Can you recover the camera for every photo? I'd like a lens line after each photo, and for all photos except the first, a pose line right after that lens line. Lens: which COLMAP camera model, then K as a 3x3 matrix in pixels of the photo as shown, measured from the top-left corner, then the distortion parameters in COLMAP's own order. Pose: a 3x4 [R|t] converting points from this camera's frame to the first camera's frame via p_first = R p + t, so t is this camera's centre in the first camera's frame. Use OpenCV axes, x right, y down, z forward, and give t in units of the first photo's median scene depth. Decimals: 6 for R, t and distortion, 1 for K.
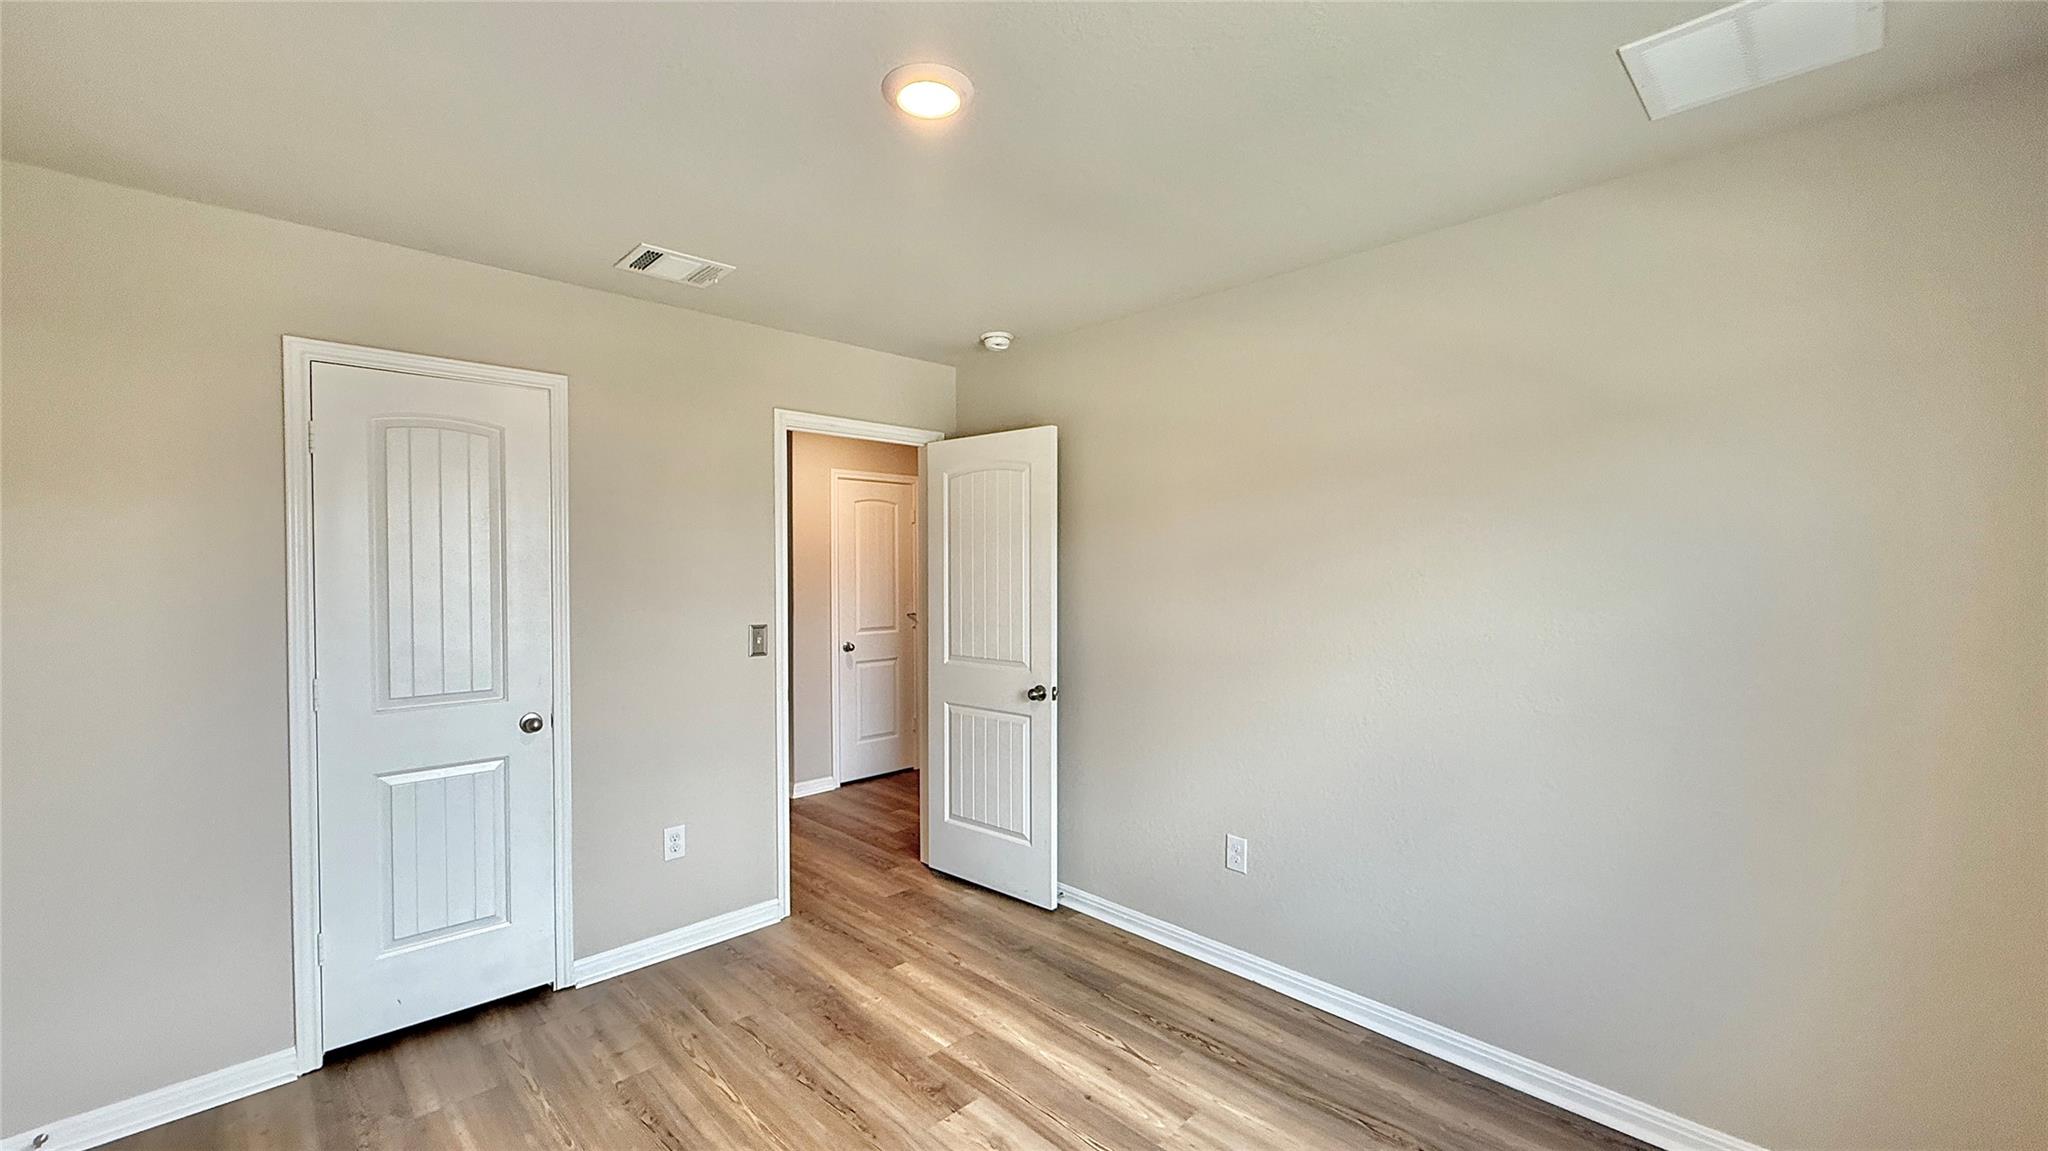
lens RADIAL K [[817.7, 0, 1035.8], [0, 817.7, 574.1], [0, 0, 1]] dist [0.000694, -0.000081]
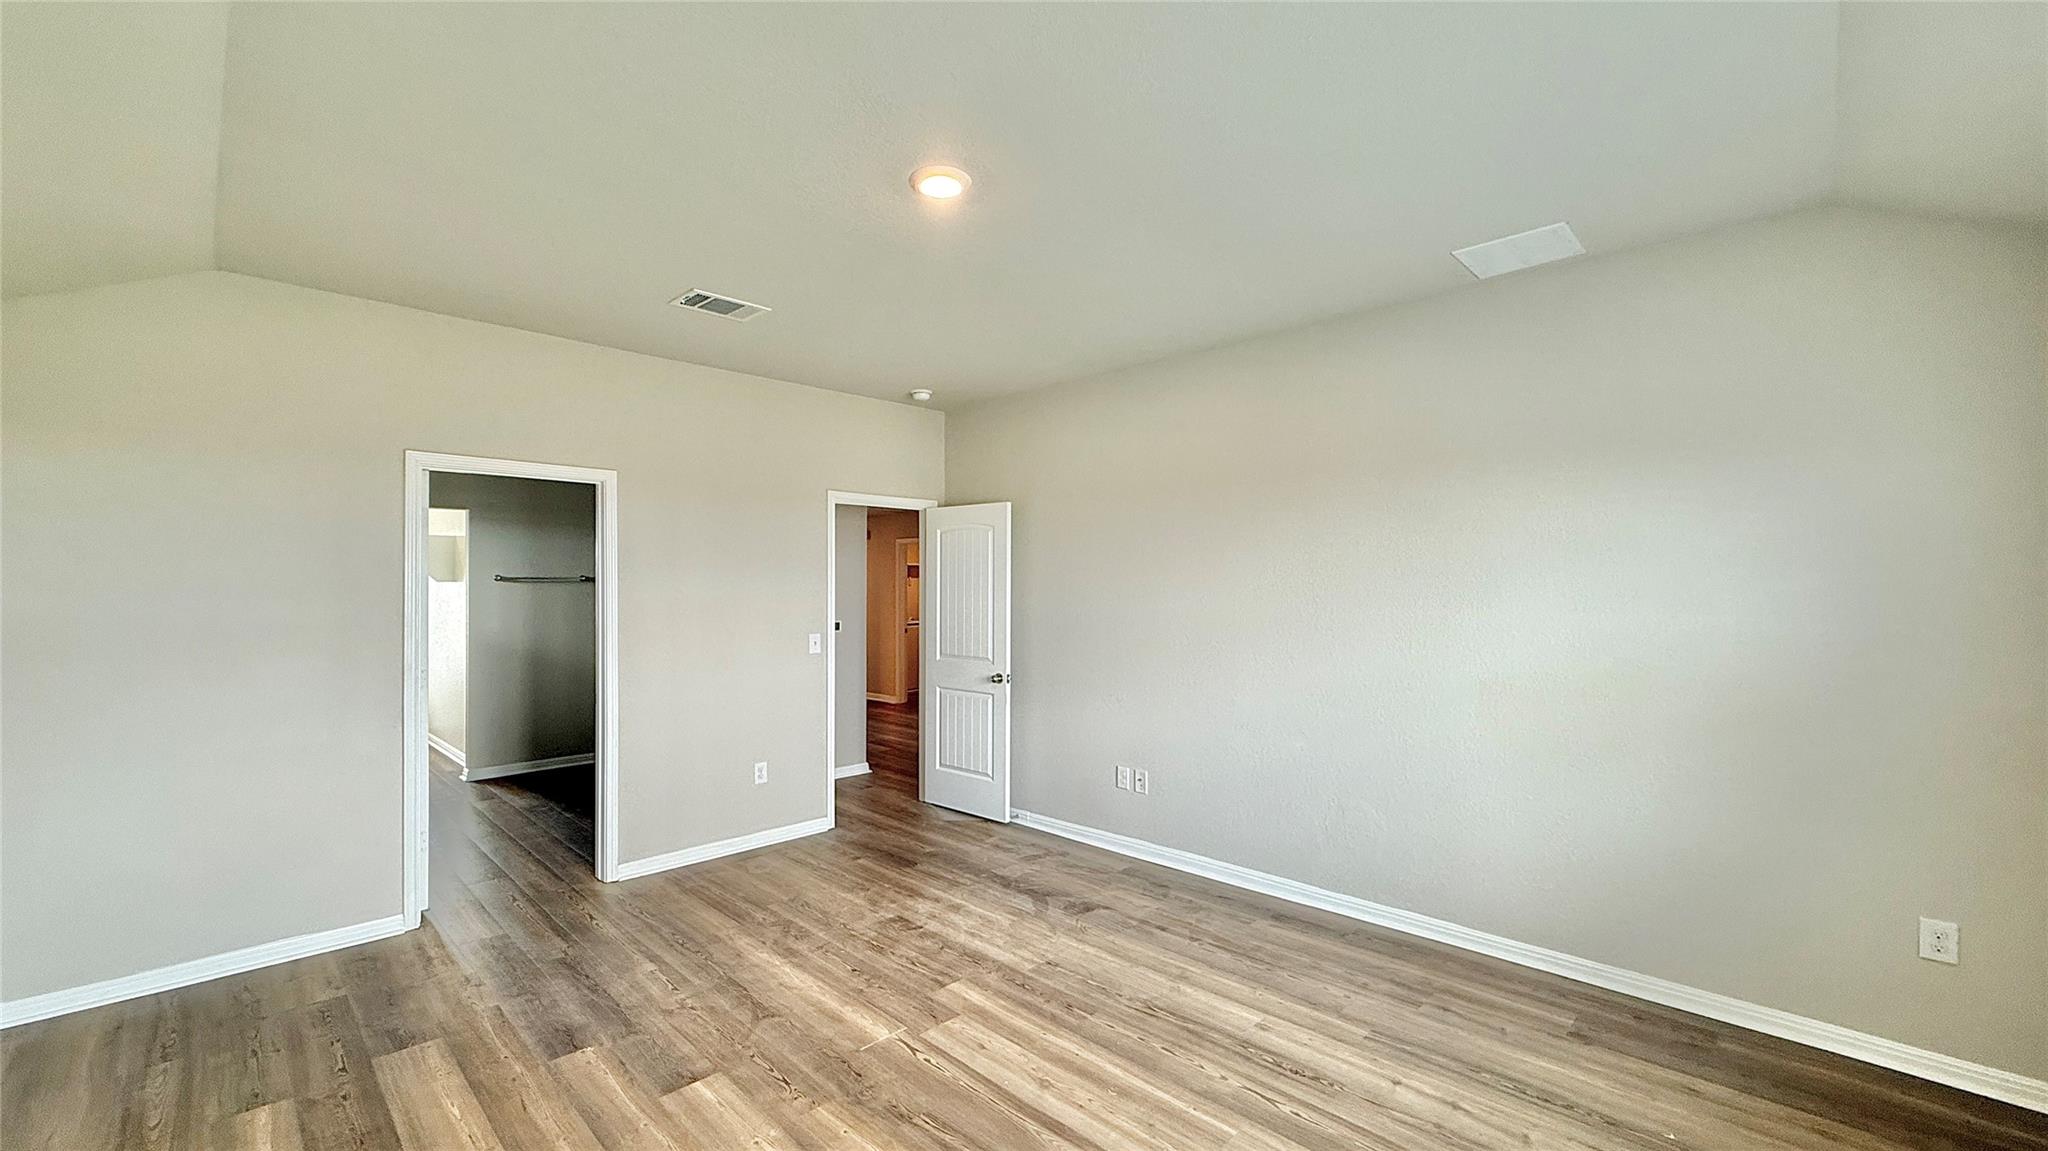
lens RADIAL K [[817.7, 0, 1015.9], [0, 817.7, 577.7], [0, 0, 1]] dist [0.000694, -0.000081]
pose [[0.999565, 0.002899, -0.029350, 0.077433], [-0.003879, 0.999434, -0.033402, 0.009492], [0.029237, 0.033501, 0.999011, -0.496297]]
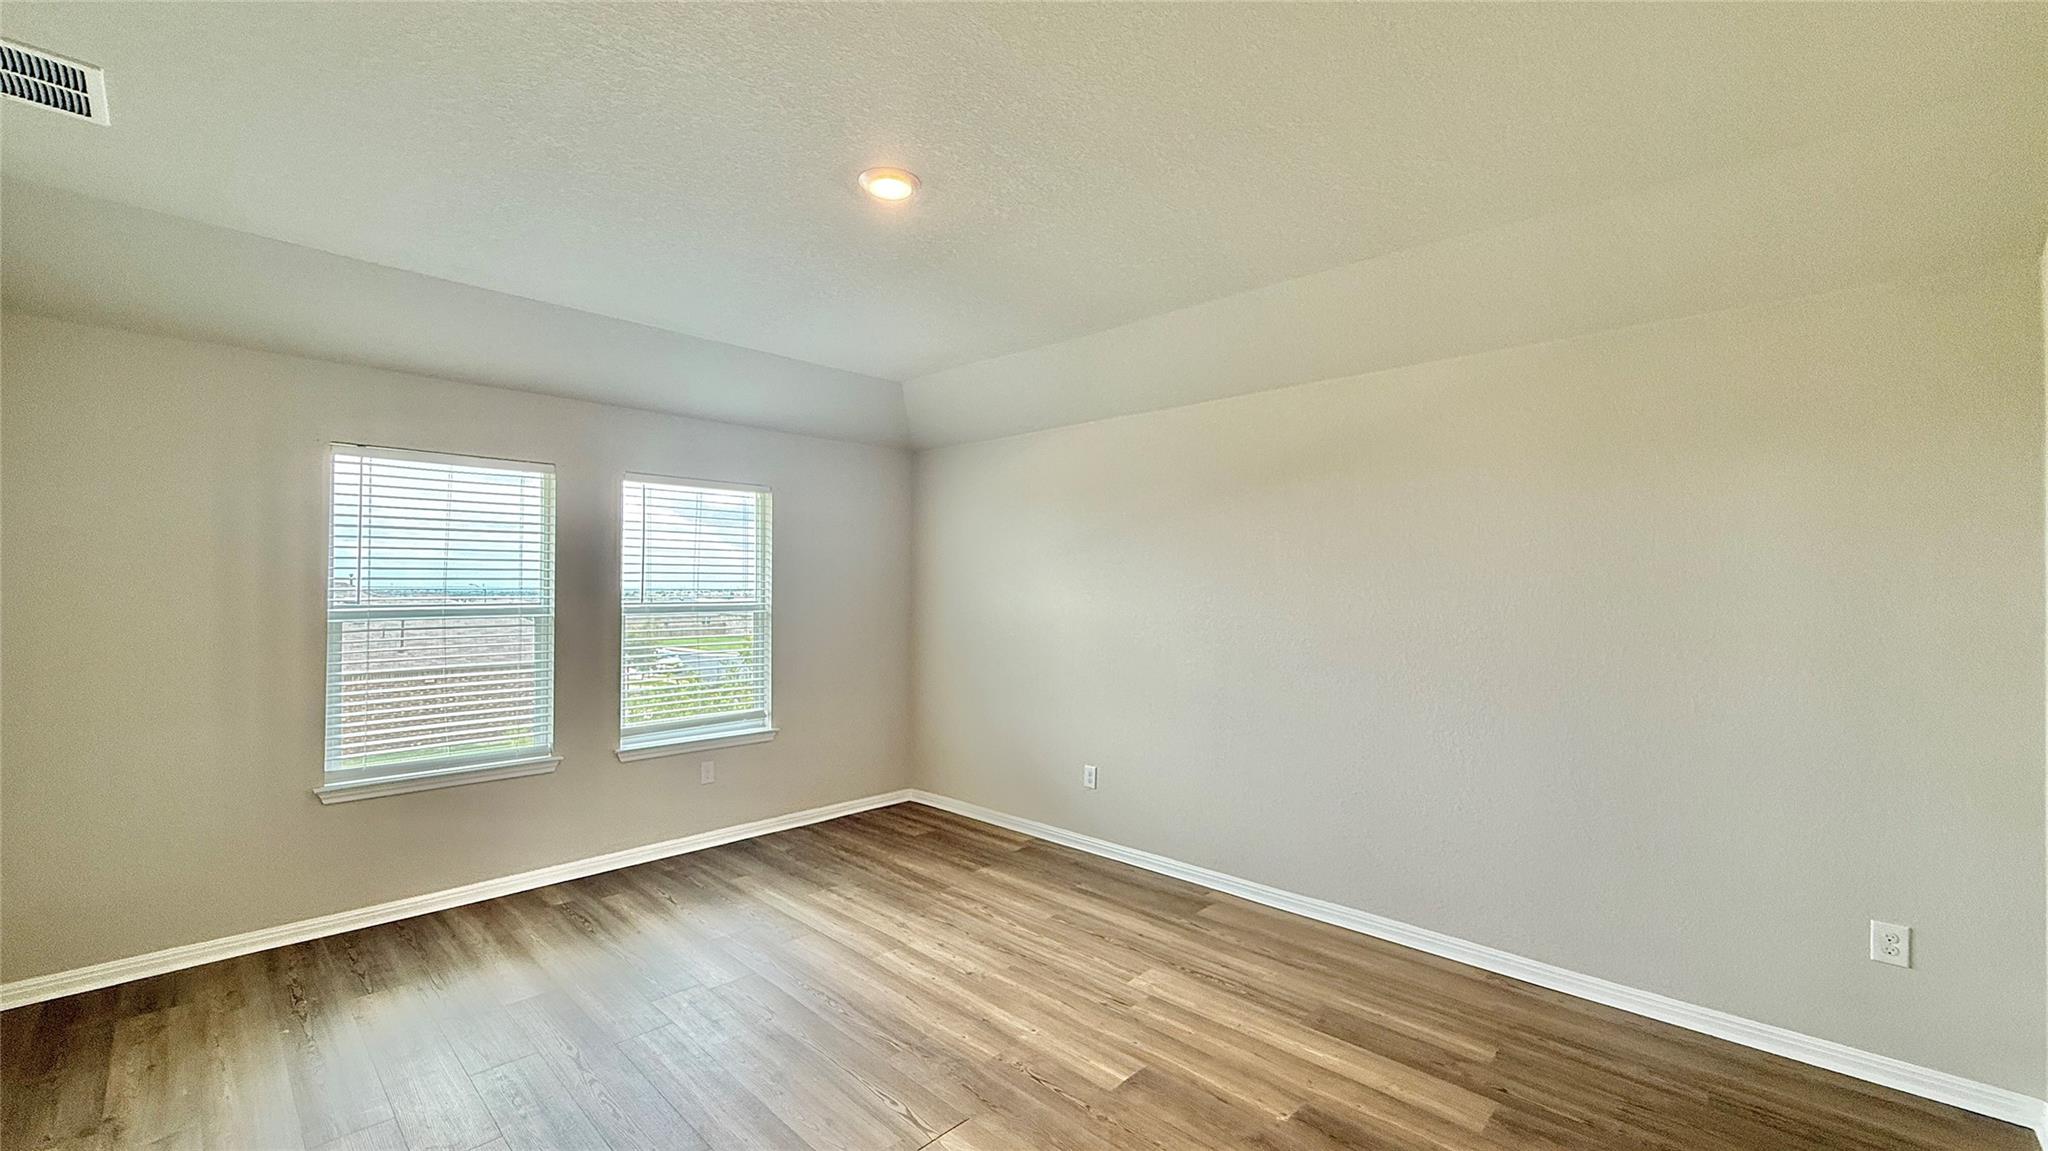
lens RADIAL K [[817.7, 0, 1026.2], [0, 817.7, 575.4], [0, 0, 1]] dist [0.000694, -0.000081]
pose [[-0.999991, 0.000988, -0.004189, -1.093844], [0.000977, 0.999996, 0.002665, -0.155731], [0.004192, 0.002661, -0.999988, 7.589234]]
